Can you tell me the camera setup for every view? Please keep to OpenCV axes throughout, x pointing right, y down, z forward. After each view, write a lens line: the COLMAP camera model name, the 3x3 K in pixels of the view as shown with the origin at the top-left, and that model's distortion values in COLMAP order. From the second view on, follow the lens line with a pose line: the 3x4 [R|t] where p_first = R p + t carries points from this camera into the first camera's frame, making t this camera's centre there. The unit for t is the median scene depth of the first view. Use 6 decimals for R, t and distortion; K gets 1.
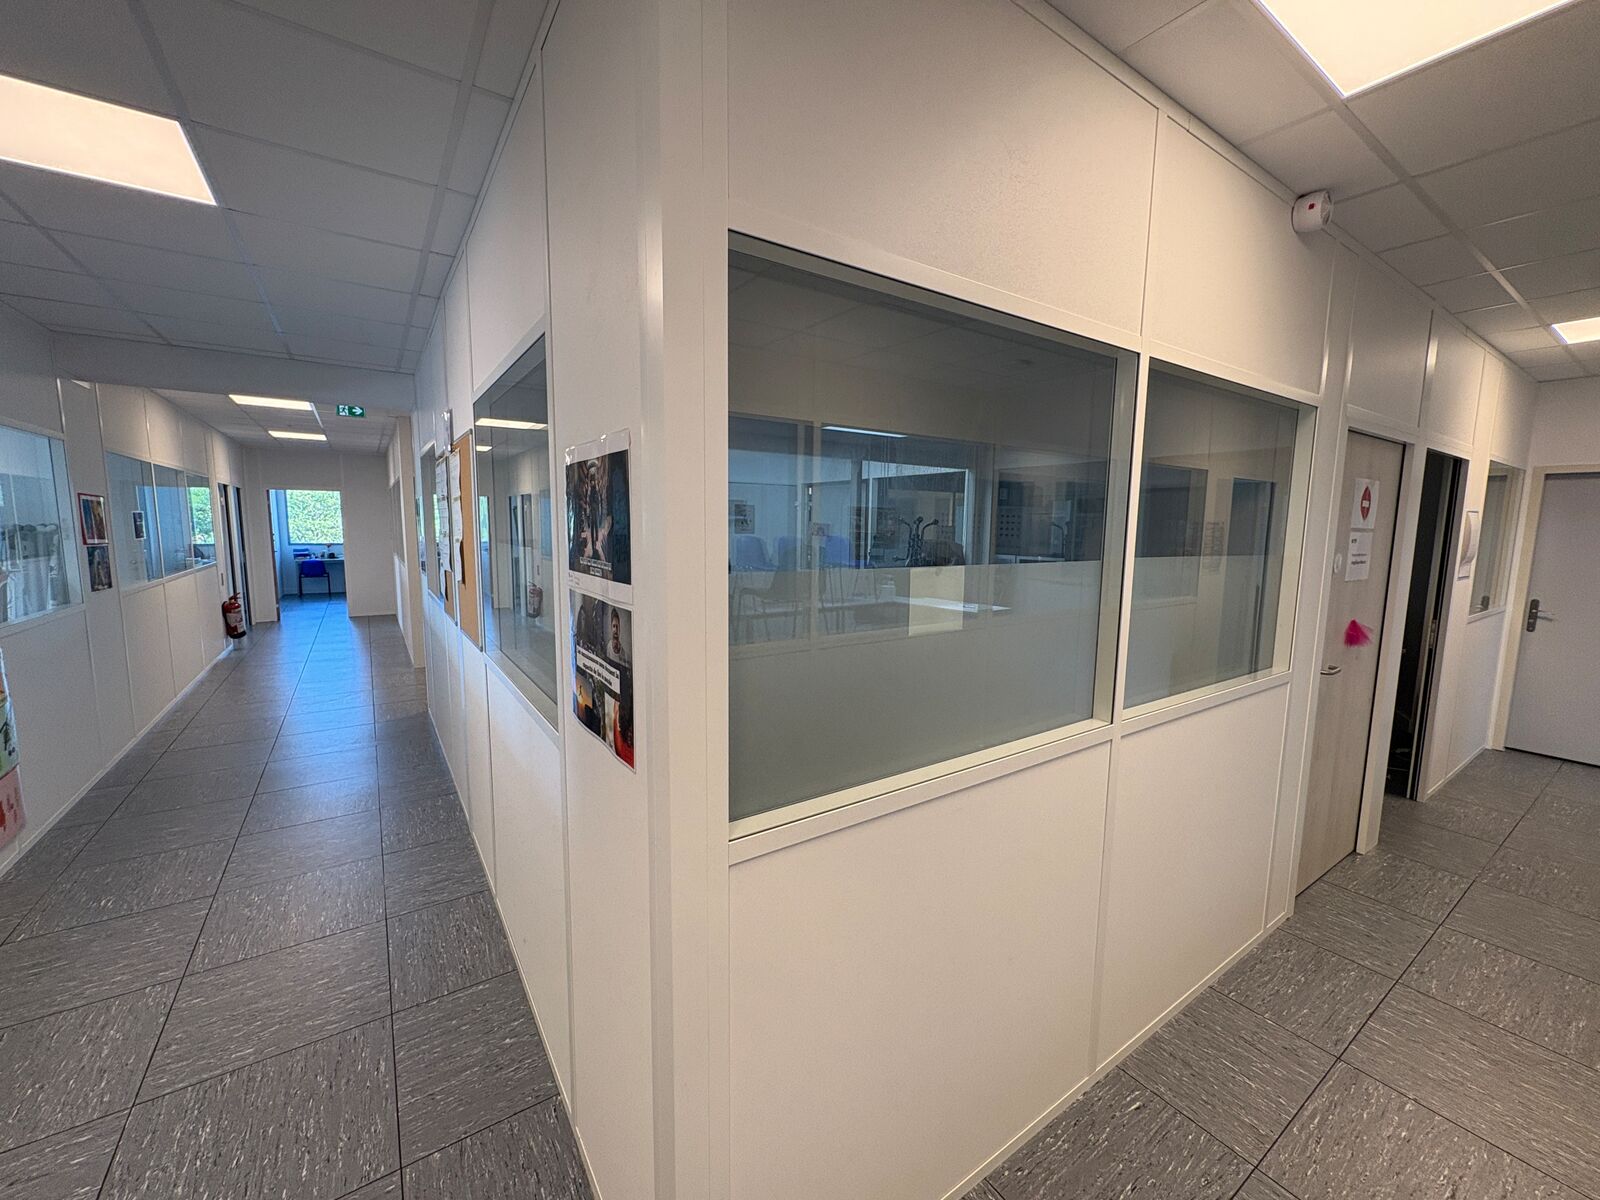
lens RADIAL K [[635.3, 0, 795.9], [0, 635.3, 596.9], [0, 0, 1]] dist [-0.001245, -0.000345]
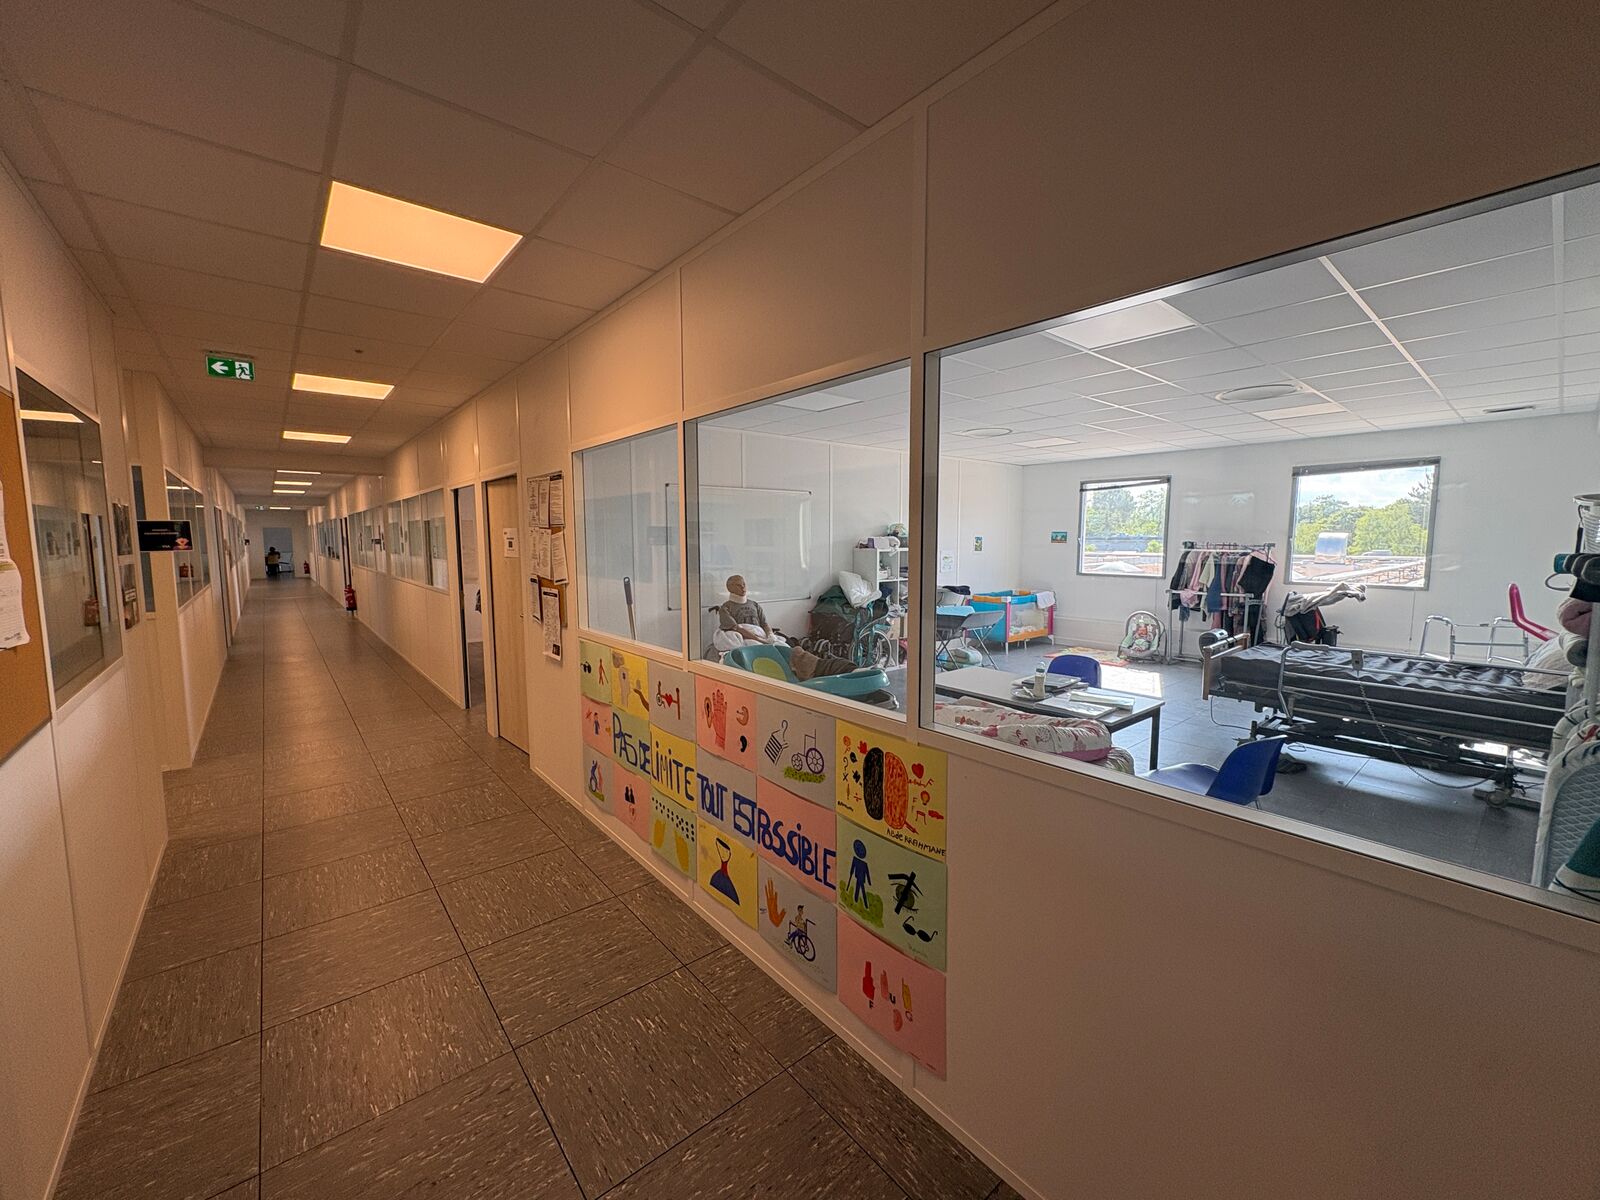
lens RADIAL K [[635.3, 0, 795.9], [0, 635.3, 596.9], [0, 0, 1]] dist [-0.001245, -0.000345]
pose [[-0.995079, -0.002388, -0.099059, -1.399832], [-0.023253, 0.977420, 0.210021, -0.236697], [0.096321, 0.211291, -0.972666, 1.957492]]
